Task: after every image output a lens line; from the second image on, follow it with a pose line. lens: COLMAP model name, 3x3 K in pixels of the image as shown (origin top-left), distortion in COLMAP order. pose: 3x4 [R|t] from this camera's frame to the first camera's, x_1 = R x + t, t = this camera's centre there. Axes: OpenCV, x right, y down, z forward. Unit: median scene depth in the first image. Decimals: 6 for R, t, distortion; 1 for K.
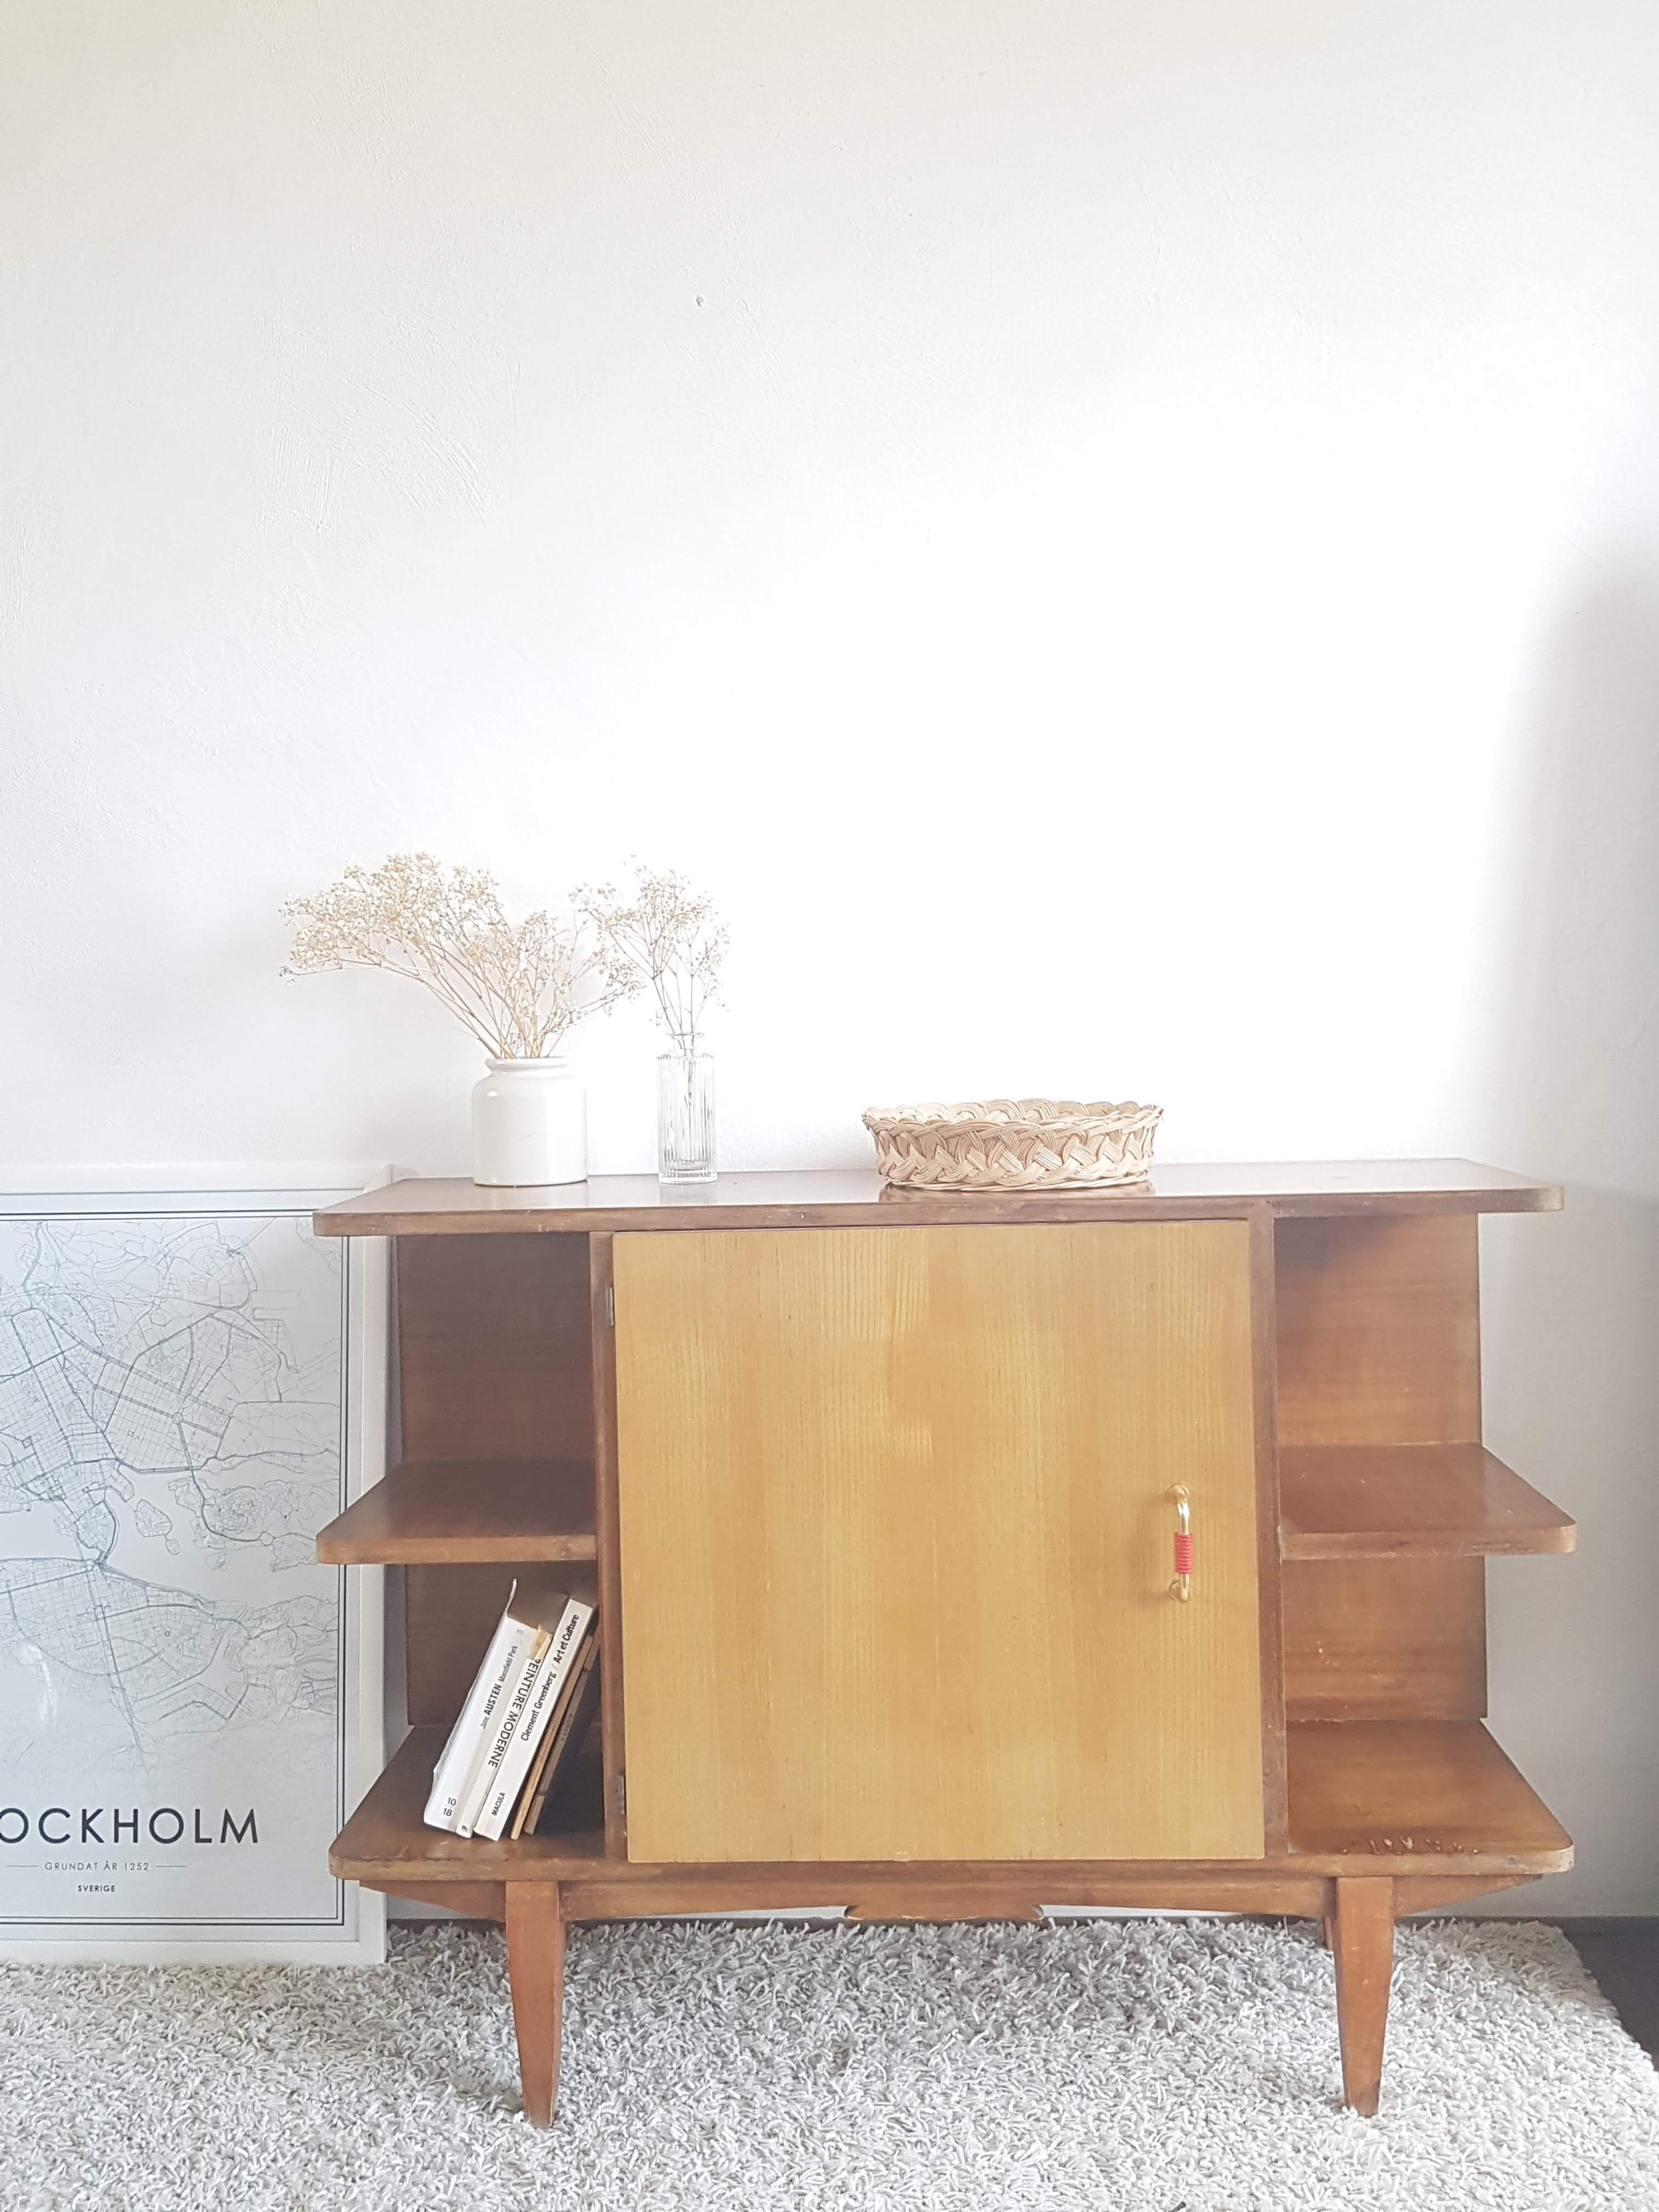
lens RADIAL K [[2047.3, 0, 839.4], [0, 2047.3, 1060.2], [0, 0, 1]] dist [0.013095, 0.000000]
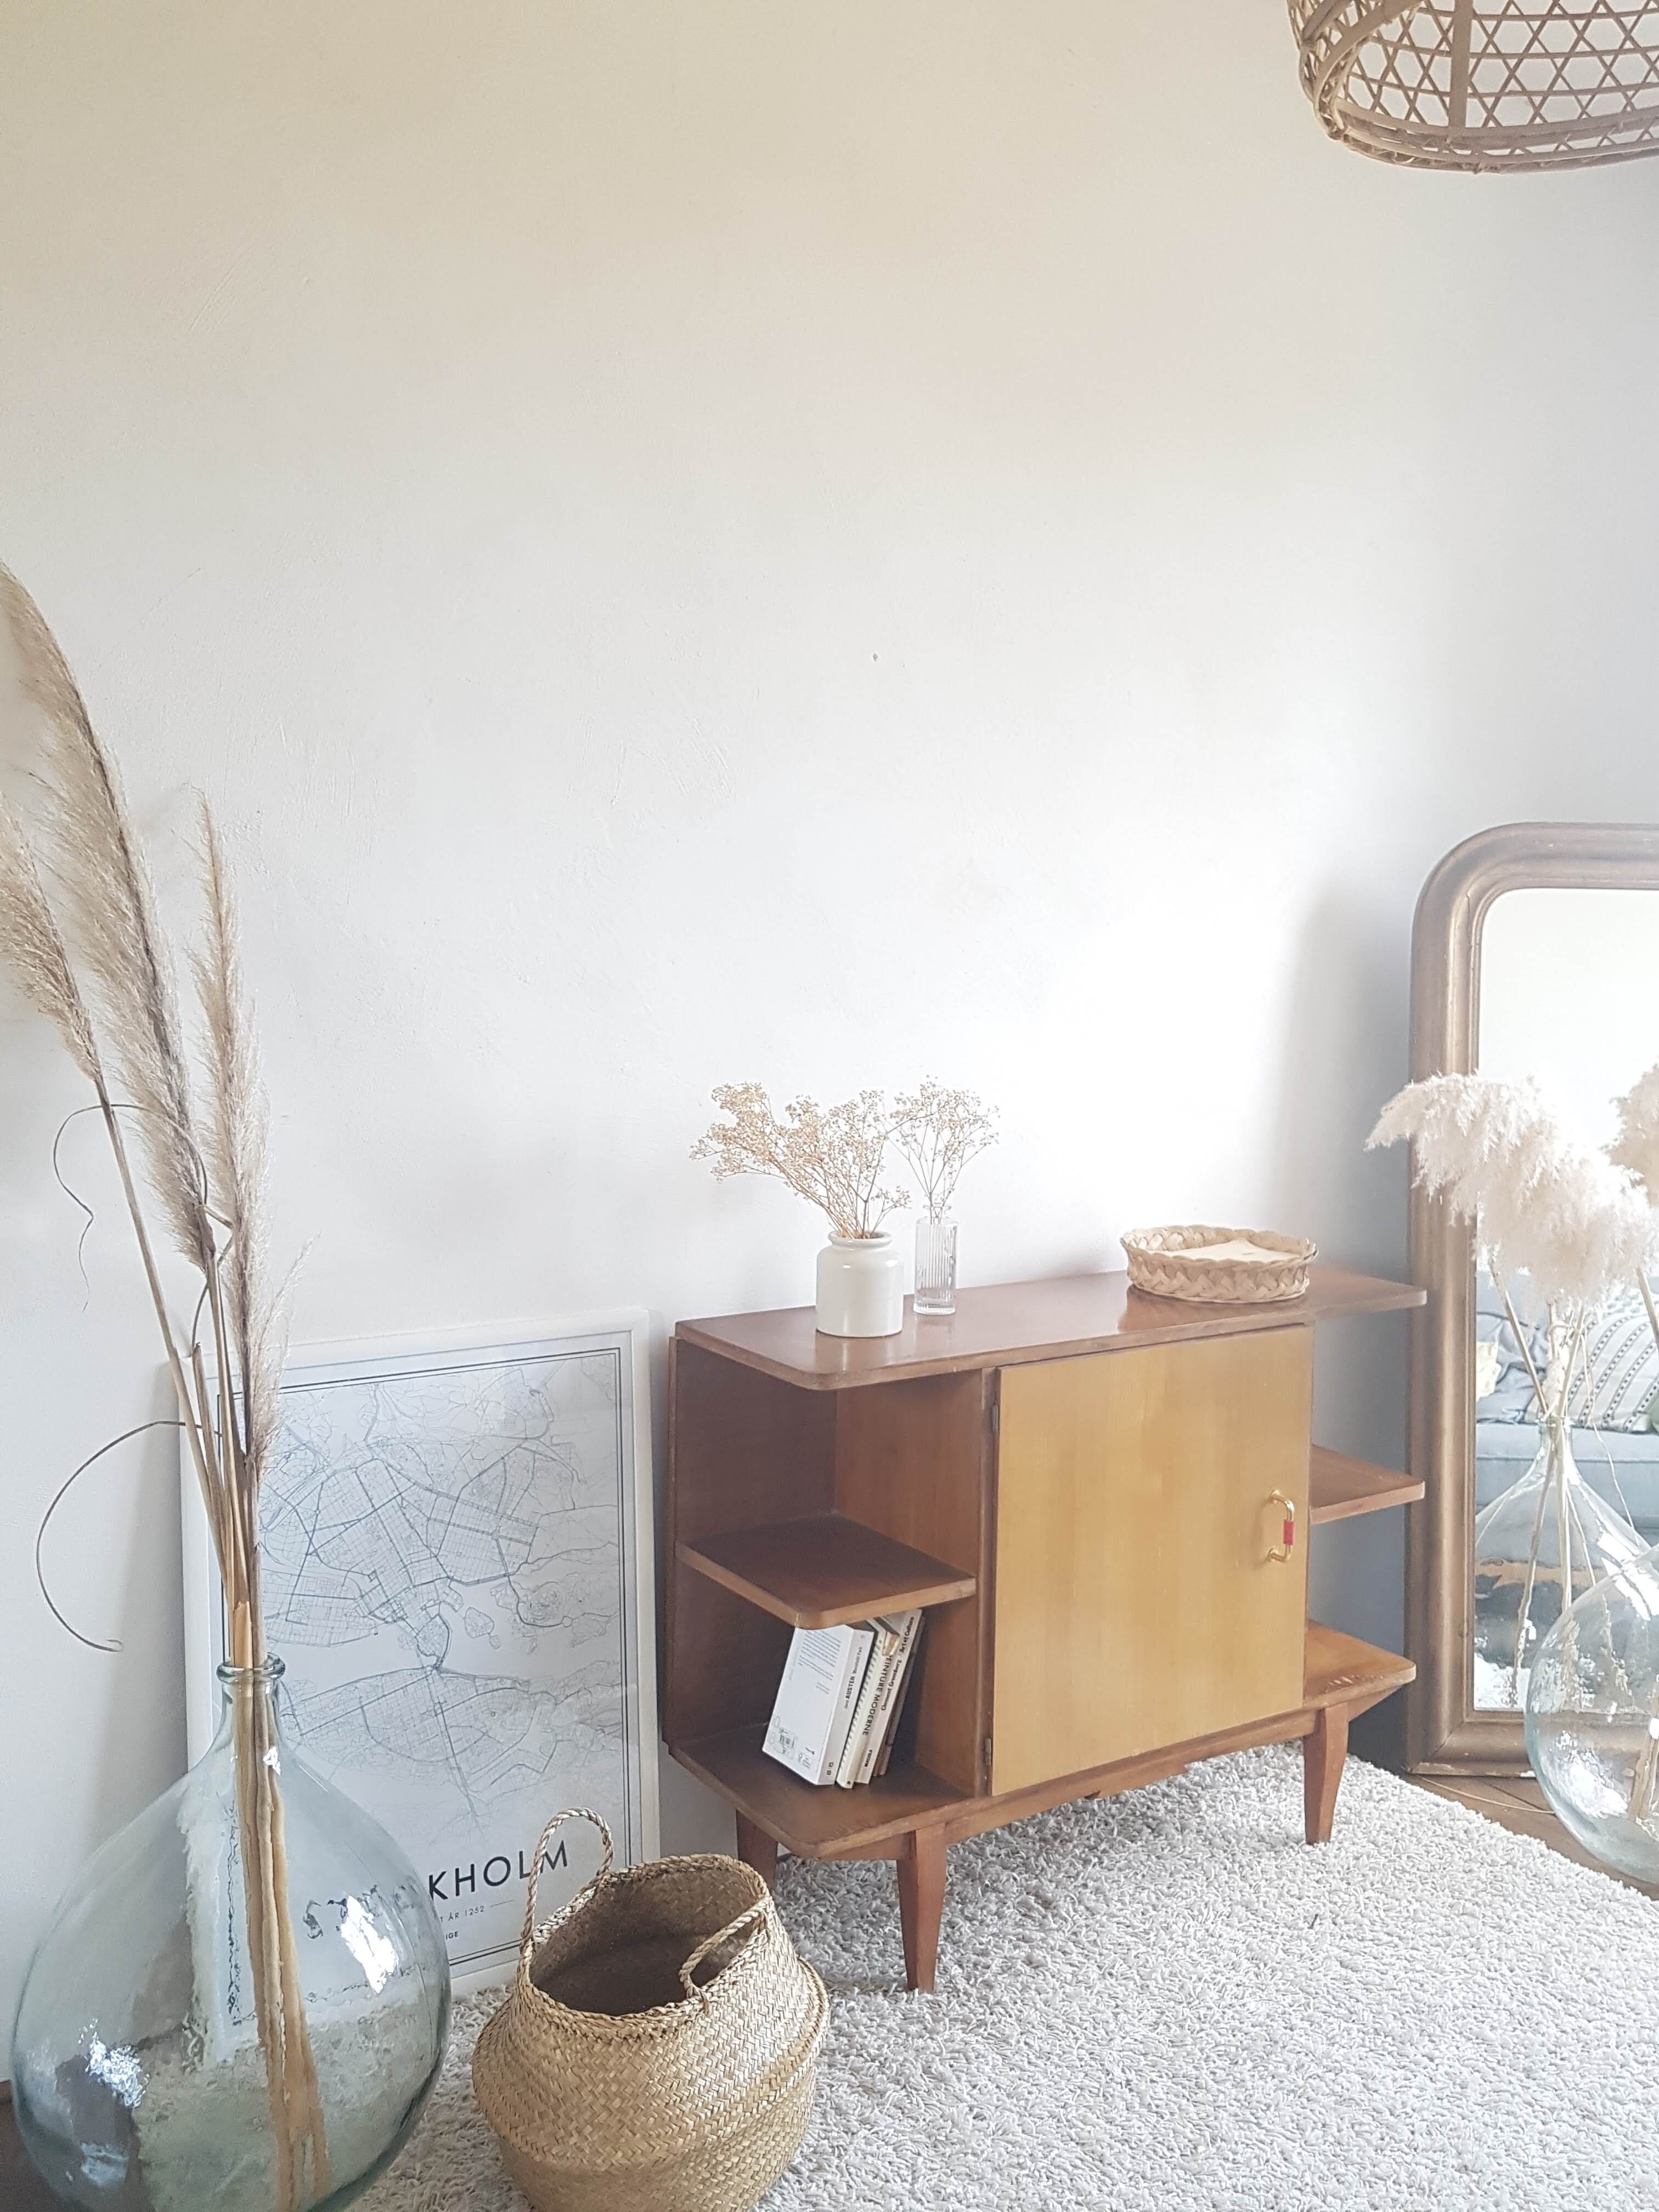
lens RADIAL K [[1932.2, 0, 892.8], [0, 1932.2, 1053.0], [0, 0, 1]] dist [0.061845, -0.098261]
pose [[0.806026, -0.002677, 0.591874, -0.882299], [-0.021644, 0.999188, 0.033994, -0.165598], [-0.591485, -0.040211, 0.805313, -0.048162]]
